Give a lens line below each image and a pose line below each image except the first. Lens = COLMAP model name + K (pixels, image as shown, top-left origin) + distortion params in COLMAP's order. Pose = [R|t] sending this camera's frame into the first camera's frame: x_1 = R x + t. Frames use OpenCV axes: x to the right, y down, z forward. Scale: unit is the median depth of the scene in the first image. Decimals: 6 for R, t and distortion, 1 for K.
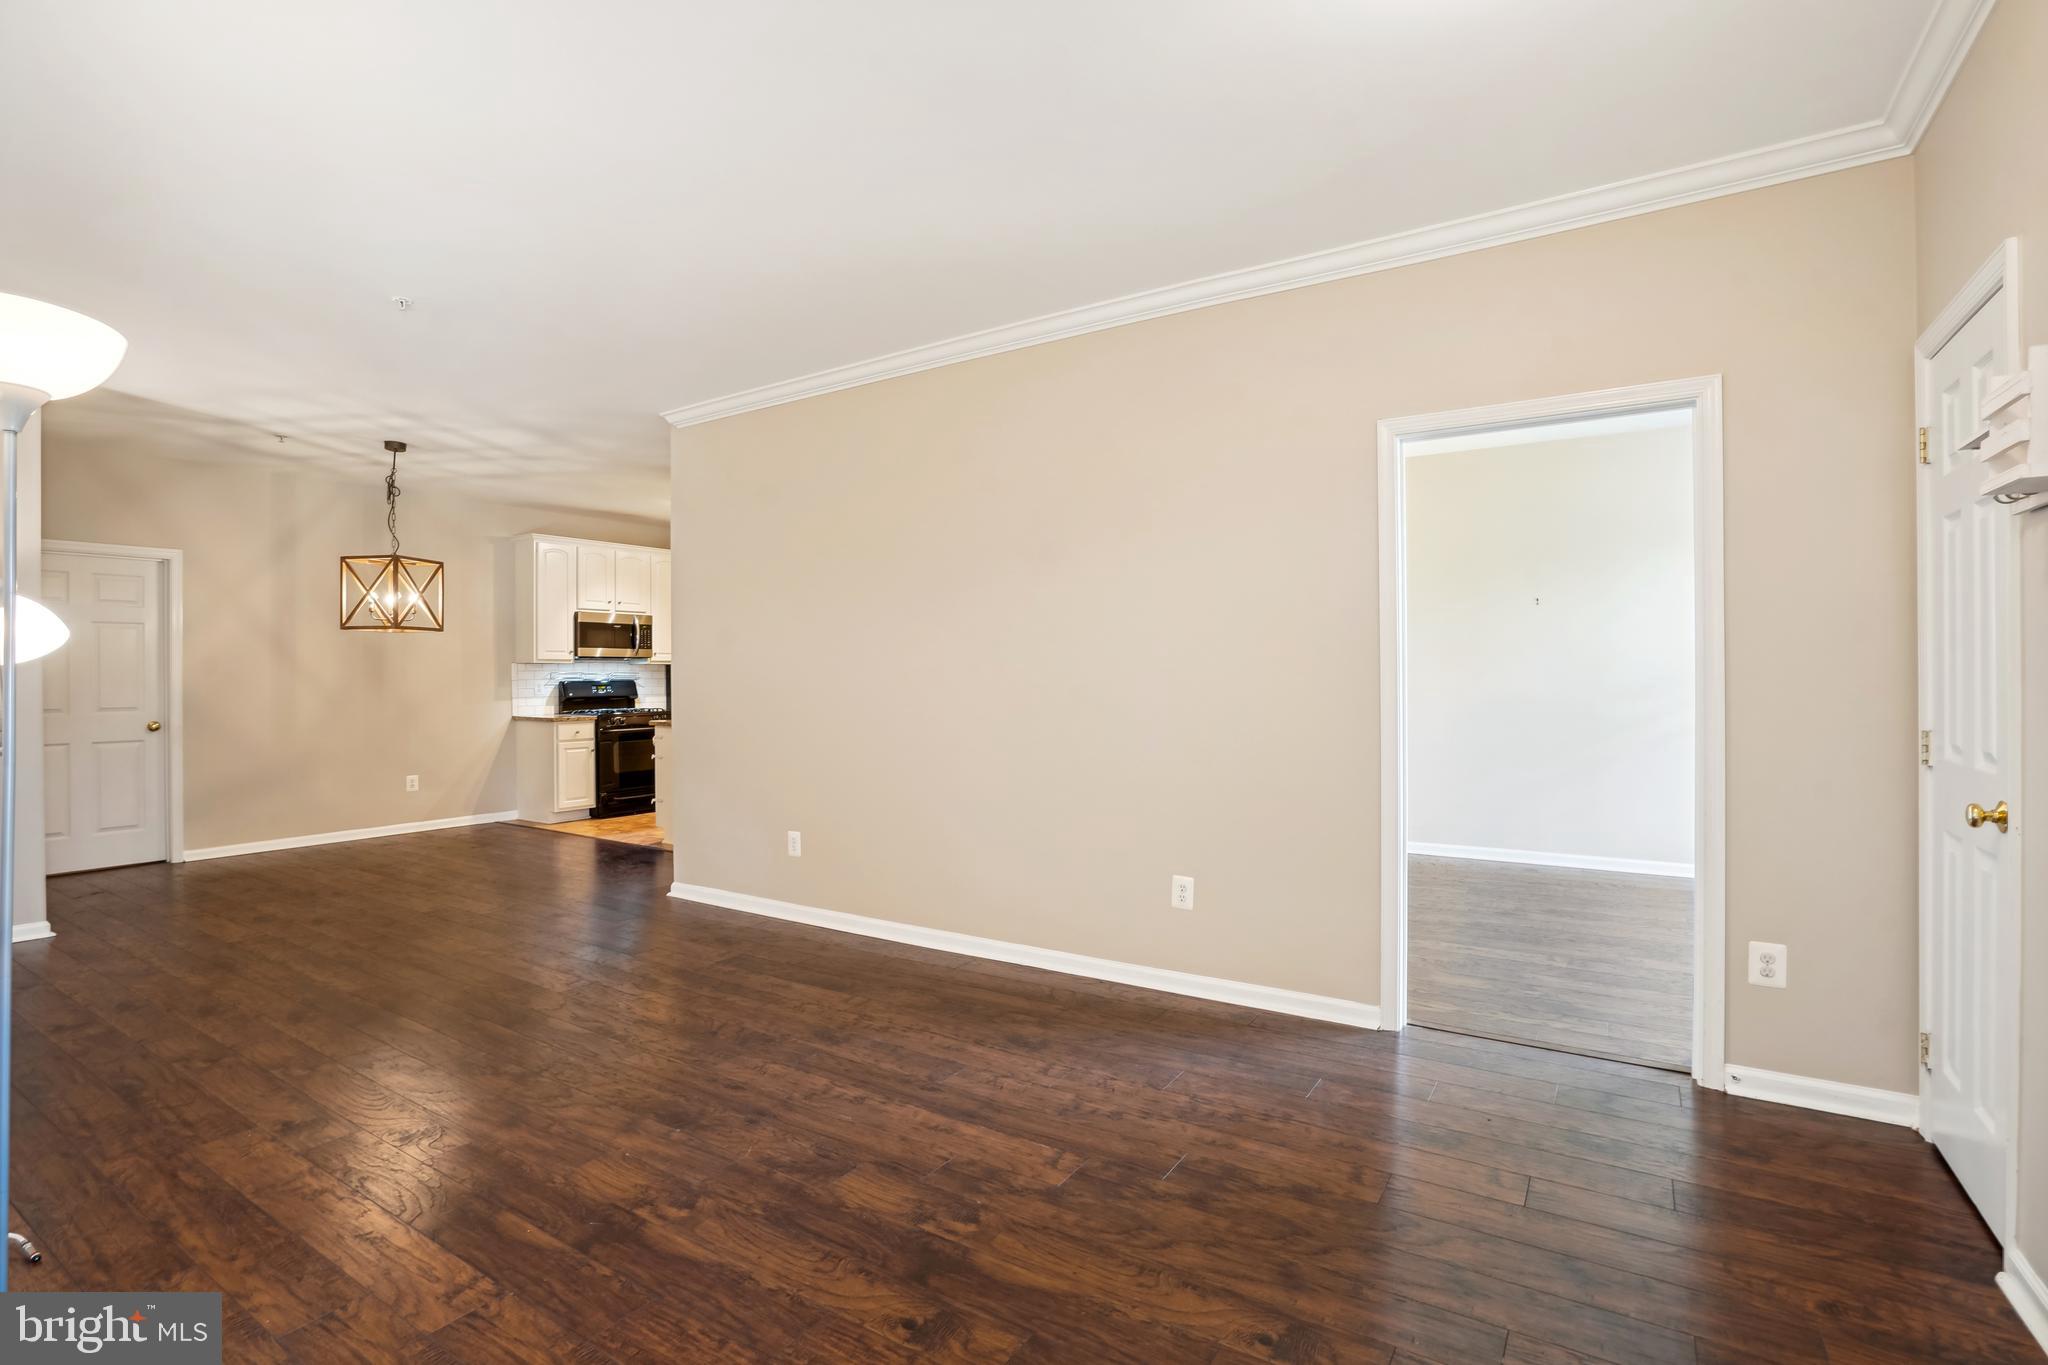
lens RADIAL K [[949.3, 0, 1012.4], [0, 949.3, 674.2], [0, 0, 1]] dist [-0.050513, 0.017062]
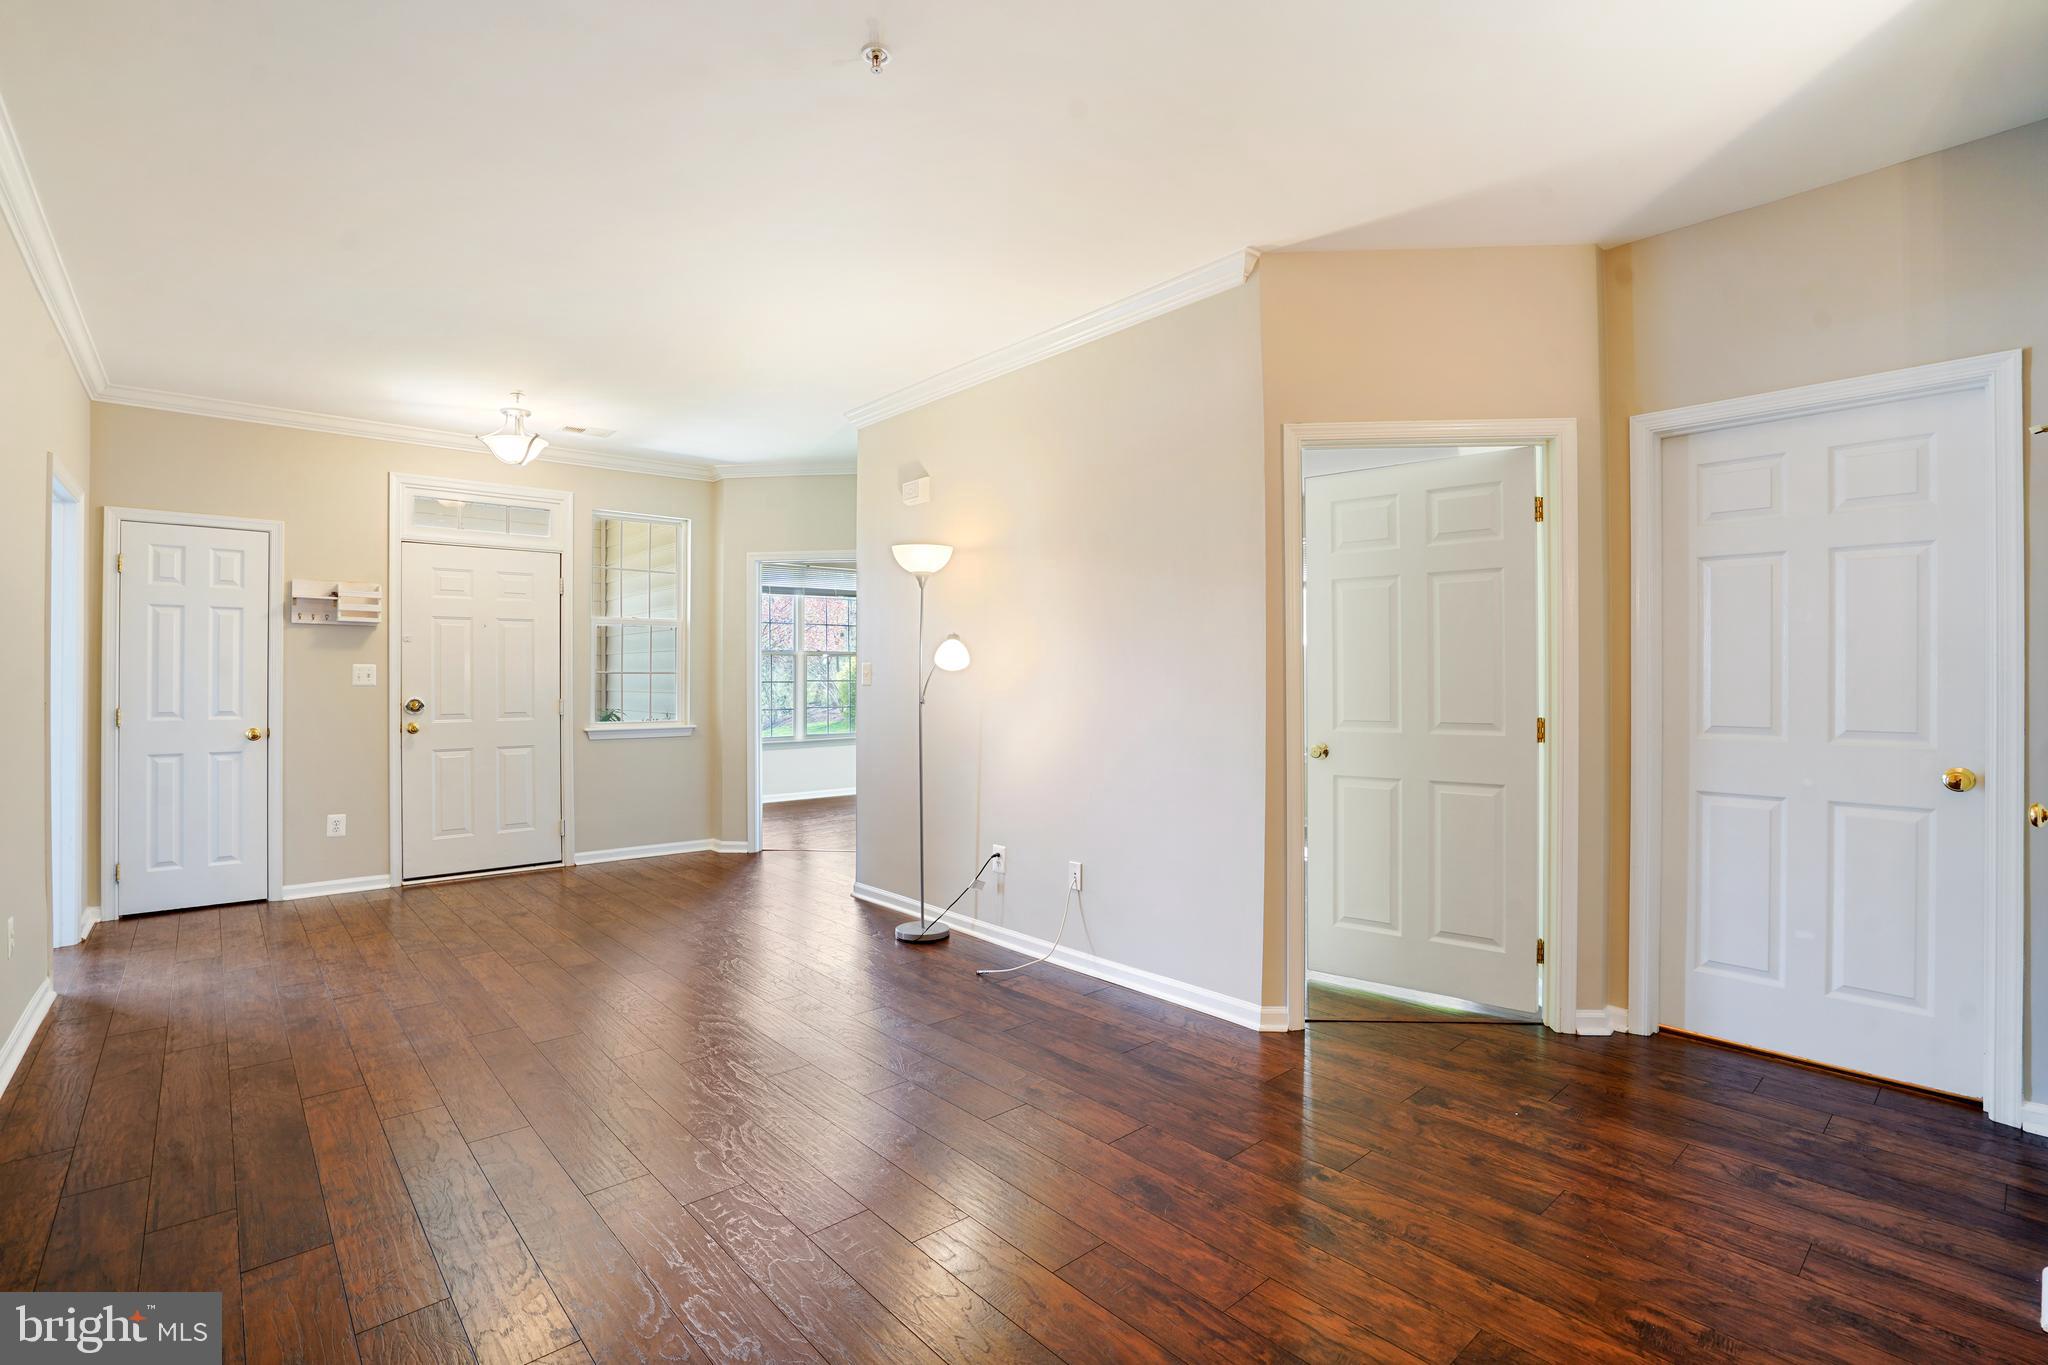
lens RADIAL K [[949.3, 0, 1012.4], [0, 949.3, 674.2], [0, 0, 1]] dist [-0.050513, 0.017062]
pose [[-0.959982, 0.007447, 0.279962, -1.206424], [0.006047, 0.999965, -0.005862, 0.011766], [-0.279995, -0.003934, -0.959993, 2.057977]]
